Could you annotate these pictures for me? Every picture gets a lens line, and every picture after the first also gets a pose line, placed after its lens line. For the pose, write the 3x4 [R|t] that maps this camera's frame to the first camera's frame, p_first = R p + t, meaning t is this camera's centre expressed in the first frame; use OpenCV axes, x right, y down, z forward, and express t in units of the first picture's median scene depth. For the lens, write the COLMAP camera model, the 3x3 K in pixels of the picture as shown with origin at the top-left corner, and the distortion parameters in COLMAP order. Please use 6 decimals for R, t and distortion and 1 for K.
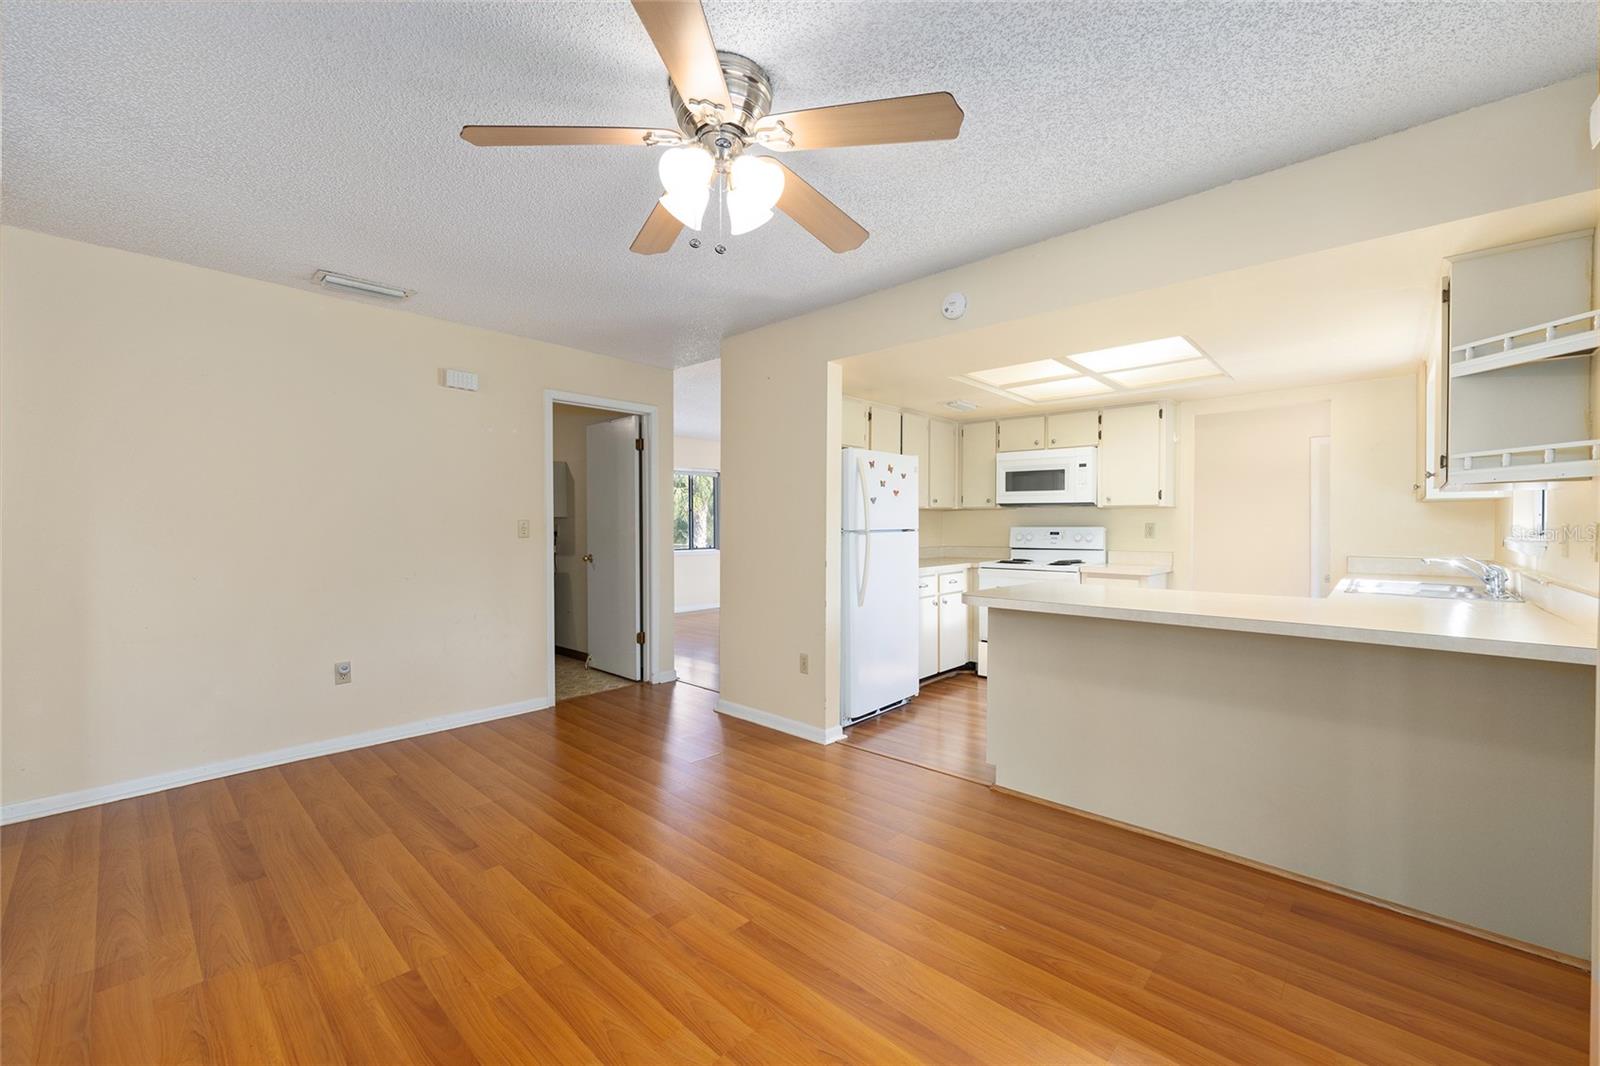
lens RADIAL K [[640.2, 0, 800.7], [0, 640.2, 529.0], [0, 0, 1]] dist [-0.003328, 0.000804]
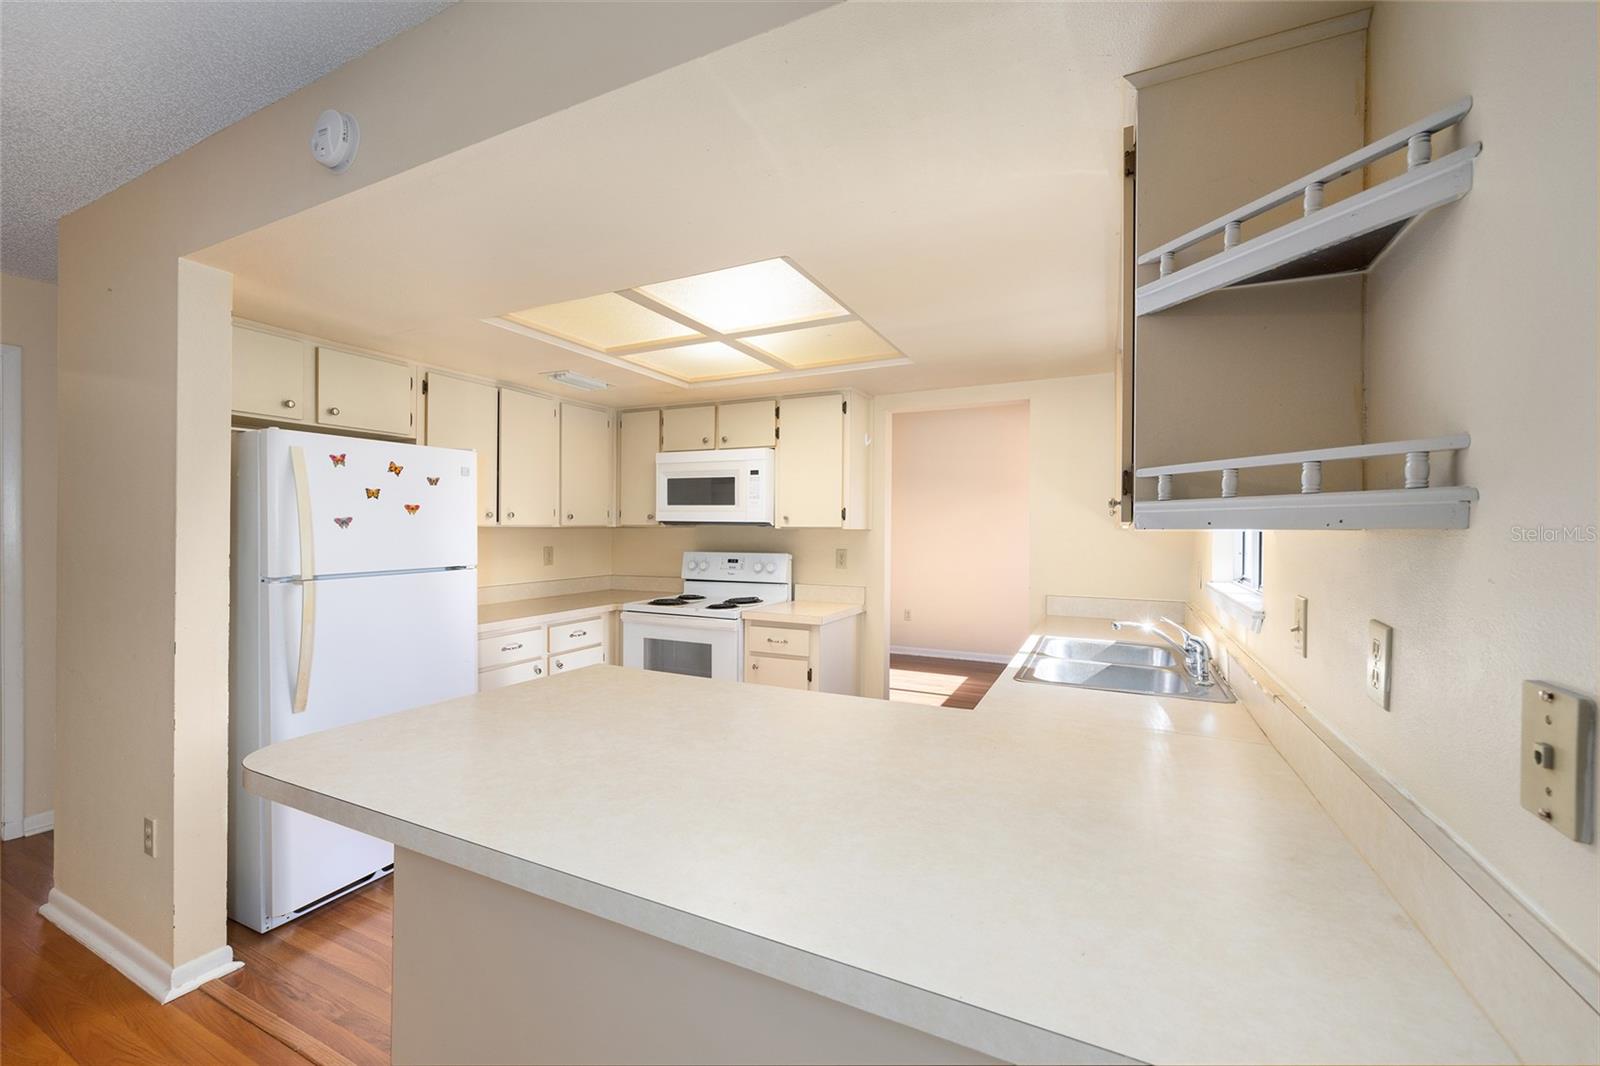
lens RADIAL K [[640.2, 0, 804.2], [0, 640.2, 529.9], [0, 0, 1]] dist [-0.003328, 0.000804]
pose [[0.958177, 0.004009, 0.286147, 0.314213], [-0.003118, 0.999989, -0.003568, -0.033496], [-0.286158, 0.002527, 0.958179, 0.298276]]
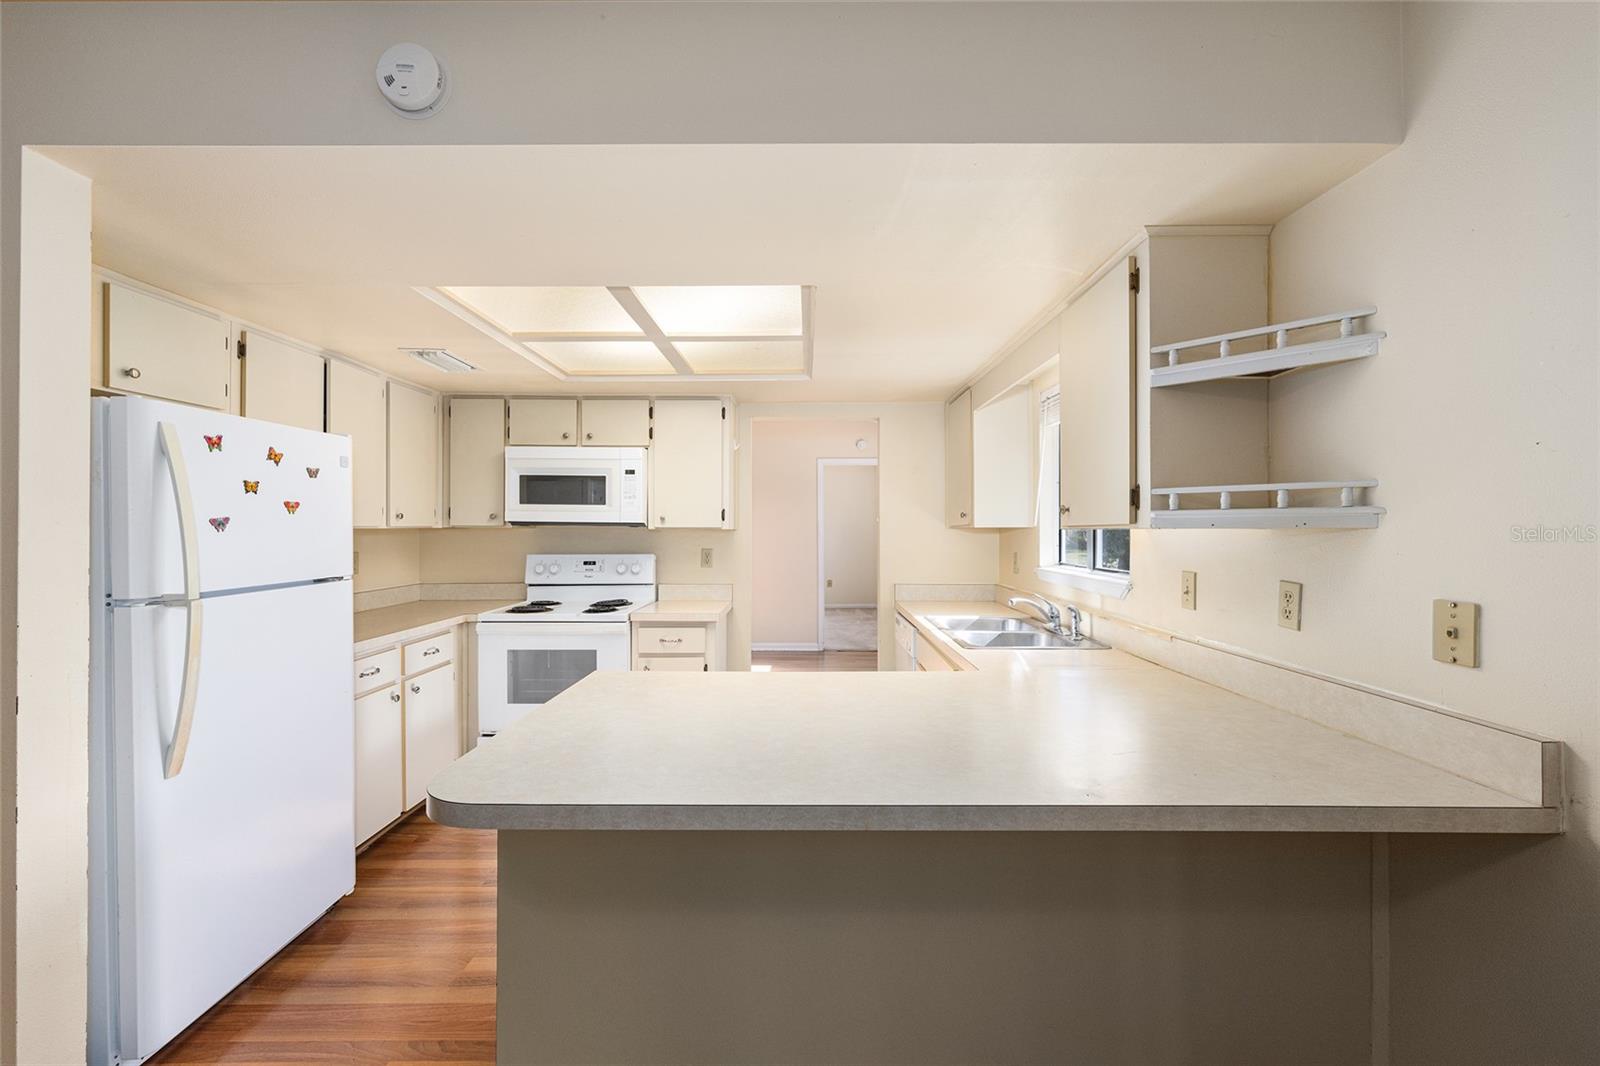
lens RADIAL K [[640.2, 0, 803.1], [0, 640.2, 529.7], [0, 0, 1]] dist [-0.003328, 0.000804]
pose [[0.738781, -0.000645, 0.673945, 0.103480], [0.003461, 0.999990, -0.002836, -0.034243], [-0.673936, 0.004428, 0.738776, 0.361409]]
